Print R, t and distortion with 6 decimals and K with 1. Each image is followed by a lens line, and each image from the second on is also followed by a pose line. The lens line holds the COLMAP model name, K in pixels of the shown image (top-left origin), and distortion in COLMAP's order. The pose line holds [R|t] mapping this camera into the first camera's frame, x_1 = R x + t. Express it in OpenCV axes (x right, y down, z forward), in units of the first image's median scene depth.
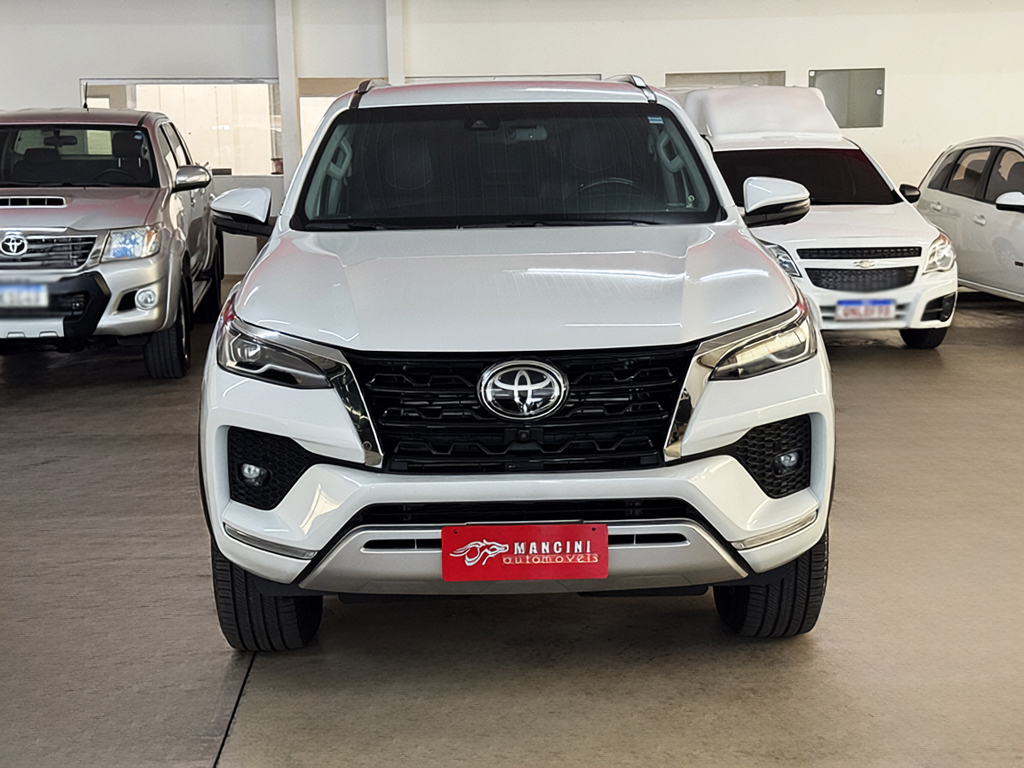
lens RADIAL K [[1459.1, 0, 512.0], [0, 1459.1, 384.0], [0, 0, 1]] dist [0.020701, 0.008455]
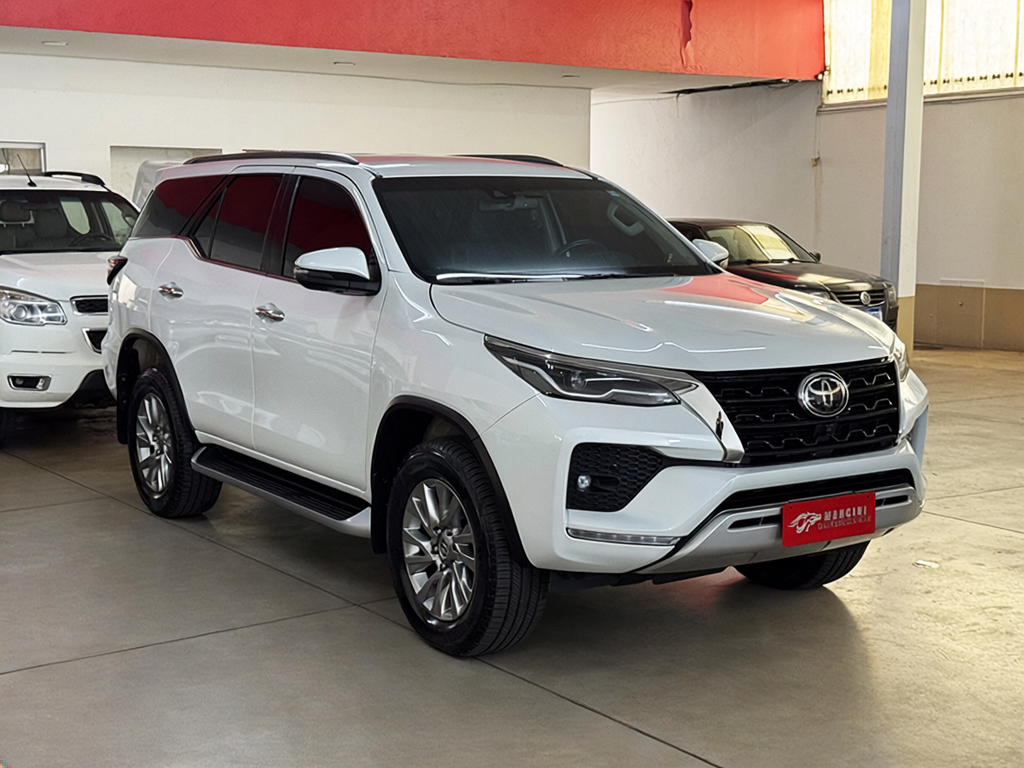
lens RADIAL K [[1459.1, 0, 512.0], [0, 1459.1, 384.0], [0, 0, 1]] dist [0.020701, 0.008455]
pose [[0.851624, -0.045810, 0.522148, -0.911572], [0.073085, 0.996820, -0.031748, 0.015555], [-0.519034, 0.065198, 0.852264, 0.024451]]
